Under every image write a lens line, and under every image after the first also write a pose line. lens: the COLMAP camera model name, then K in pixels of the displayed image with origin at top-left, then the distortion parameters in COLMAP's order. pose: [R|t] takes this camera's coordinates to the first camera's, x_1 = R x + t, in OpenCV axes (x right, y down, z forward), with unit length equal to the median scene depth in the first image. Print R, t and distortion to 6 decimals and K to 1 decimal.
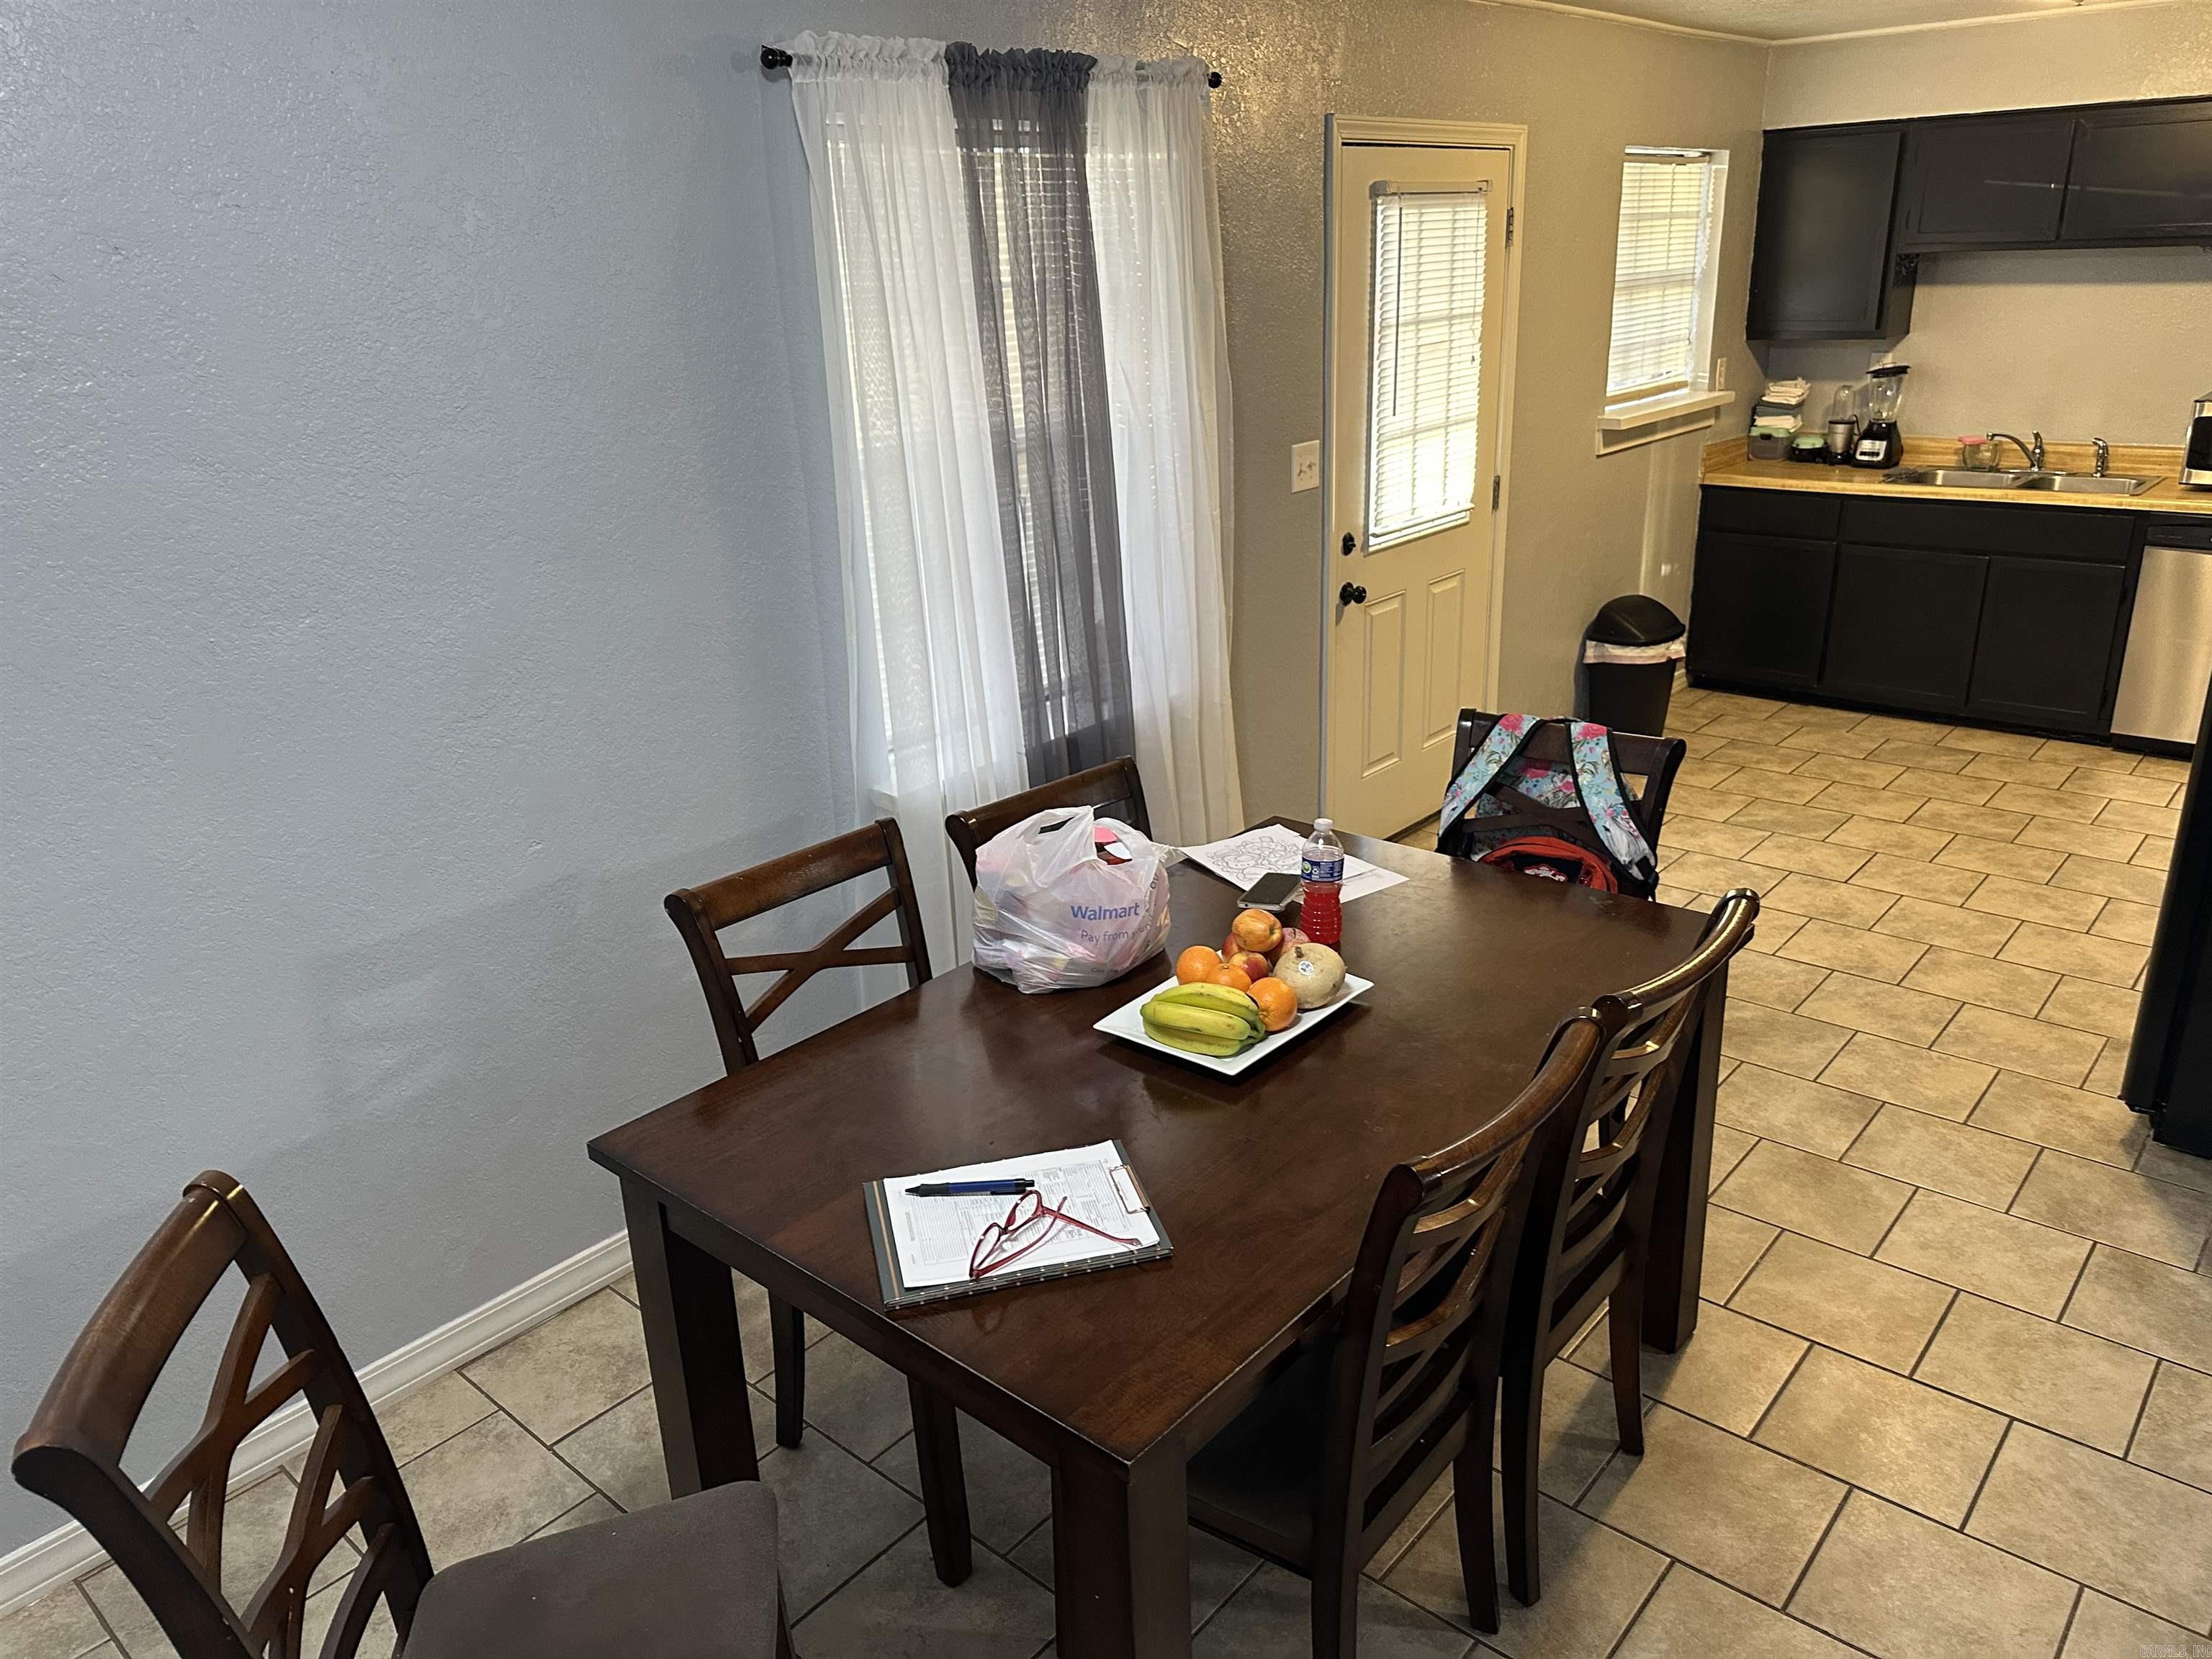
lens RADIAL K [[1561.1, 0, 1105.3], [0, 1561.1, 828.4], [0, 0, 1]] dist [0.089125, -0.107120]
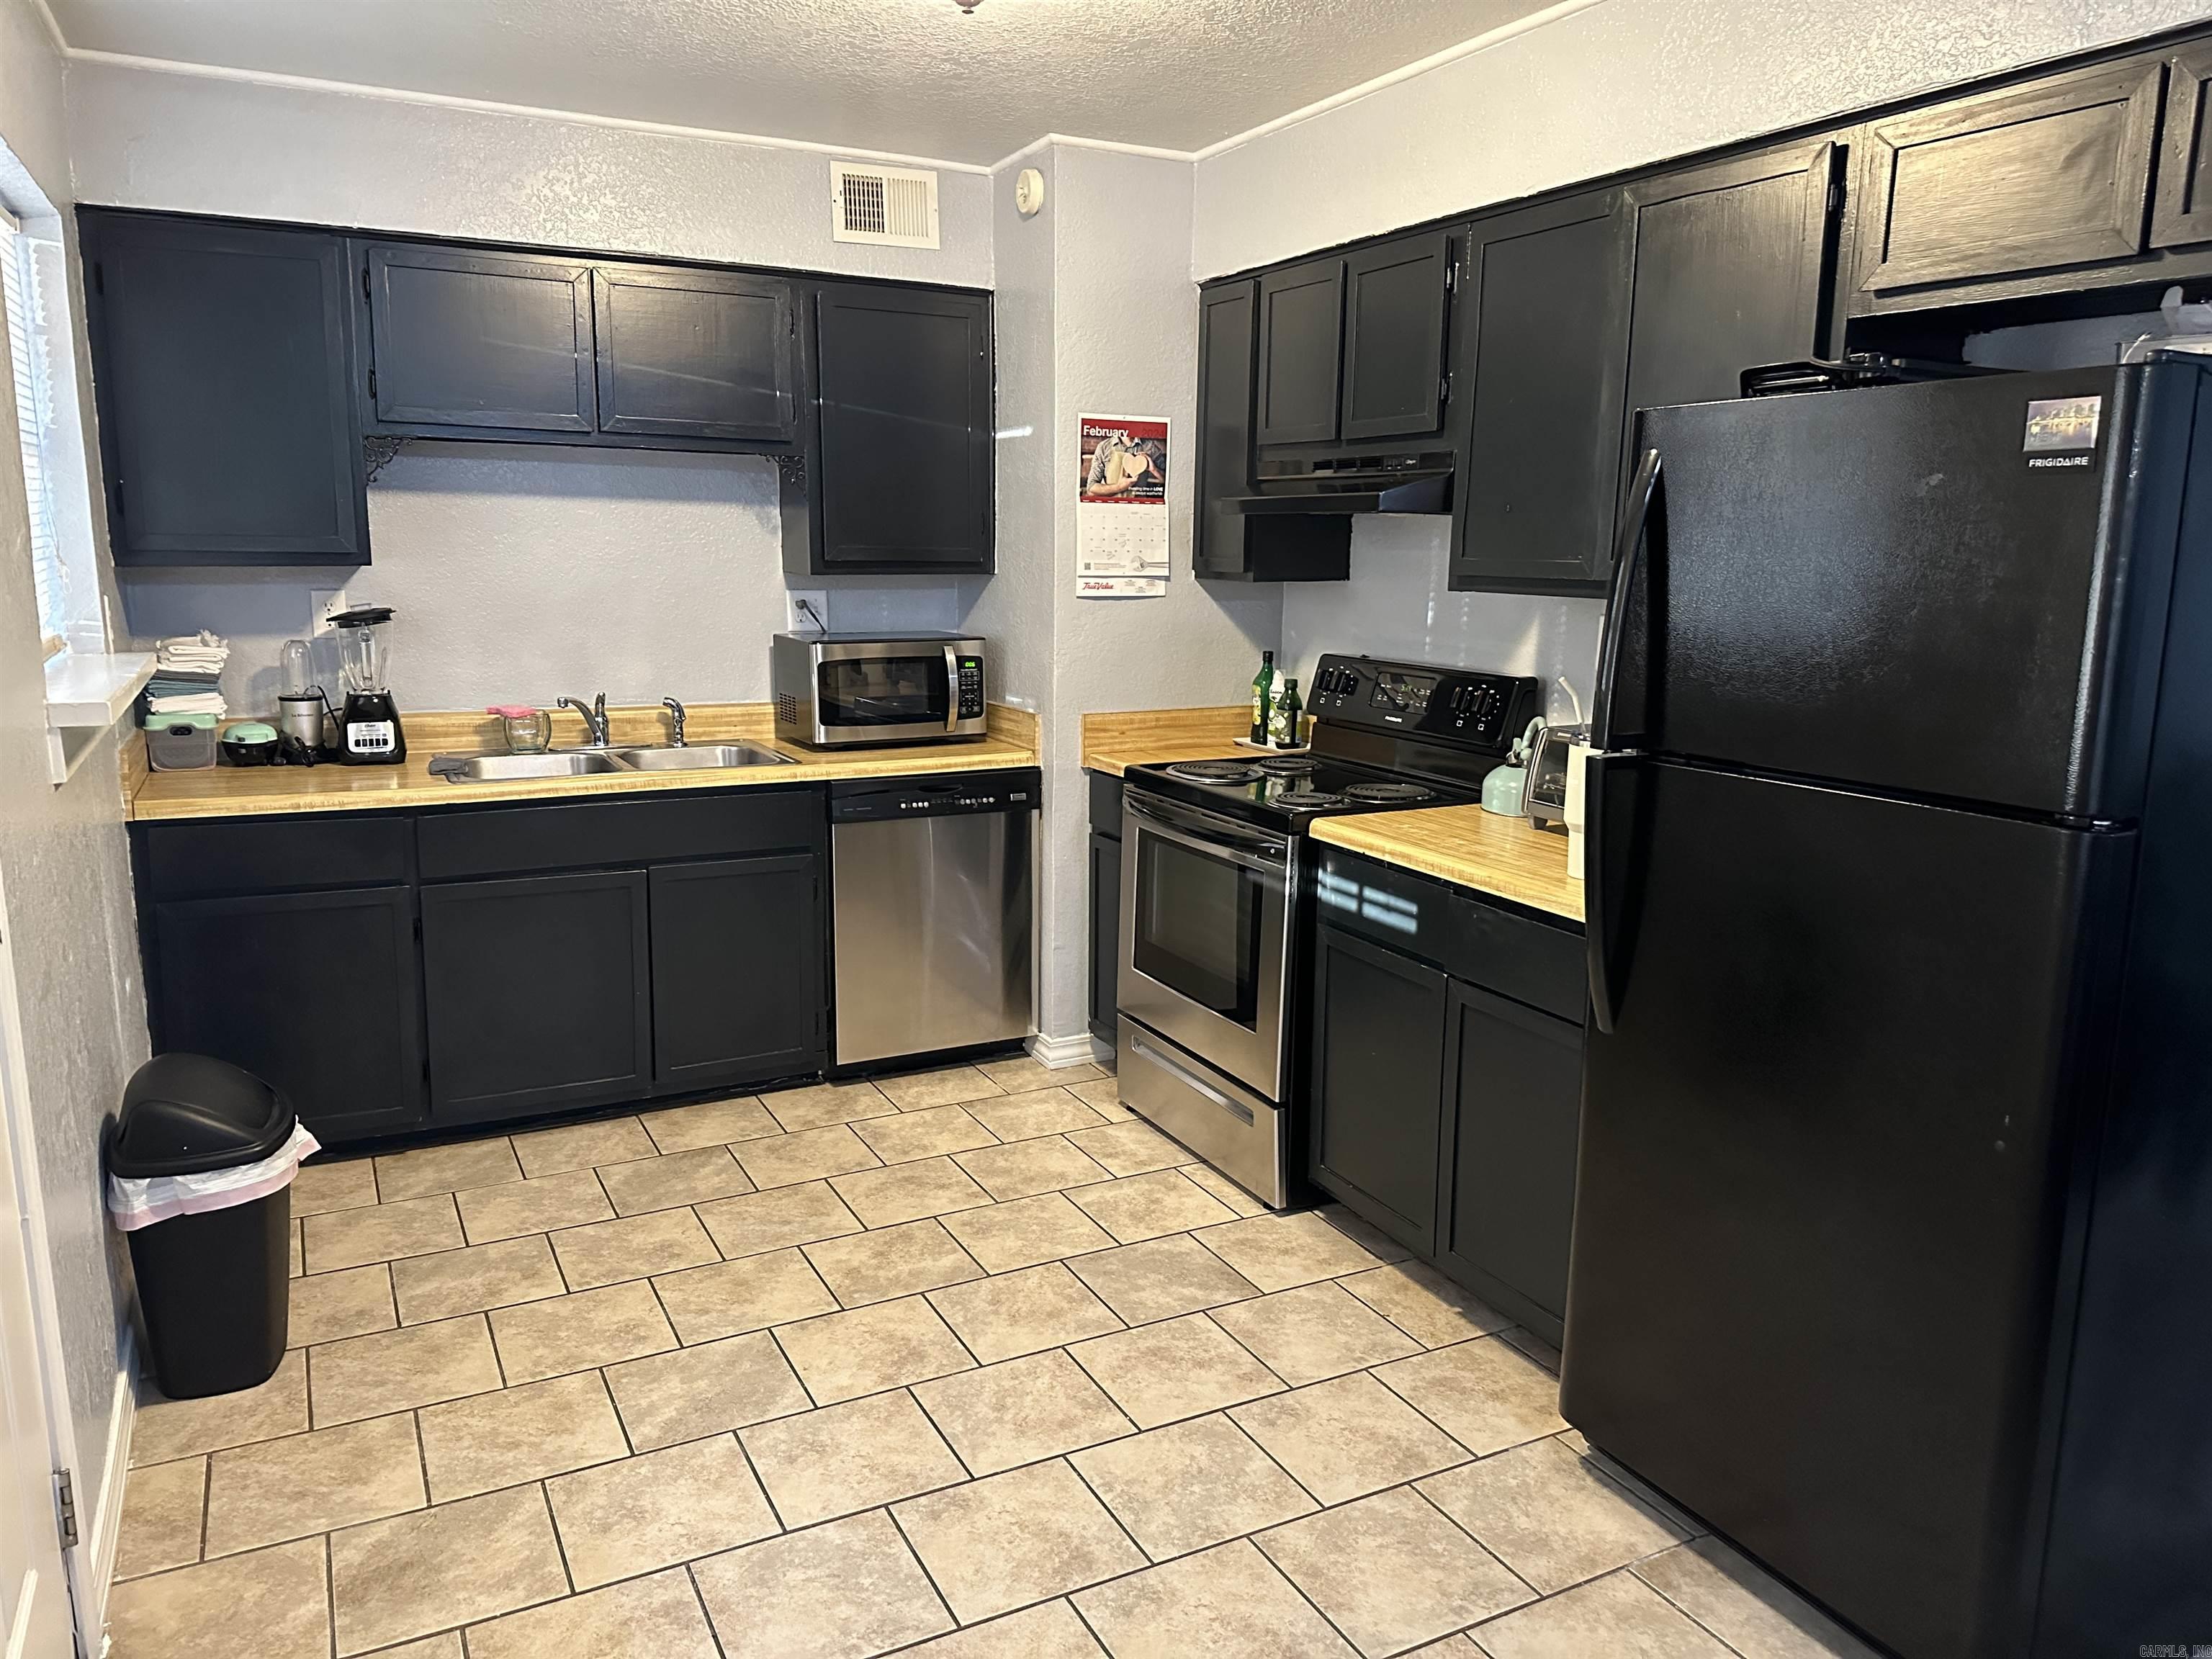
lens RADIAL K [[1561.1, 0, 1126.1], [0, 1561.1, 806.6], [0, 0, 1]] dist [0.089125, -0.107120]
pose [[0.373498, -0.122001, 0.919573, 0.011407], [0.295023, 0.955465, 0.006935, -0.129139], [-0.879466, 0.268705, 0.392858, 0.501336]]
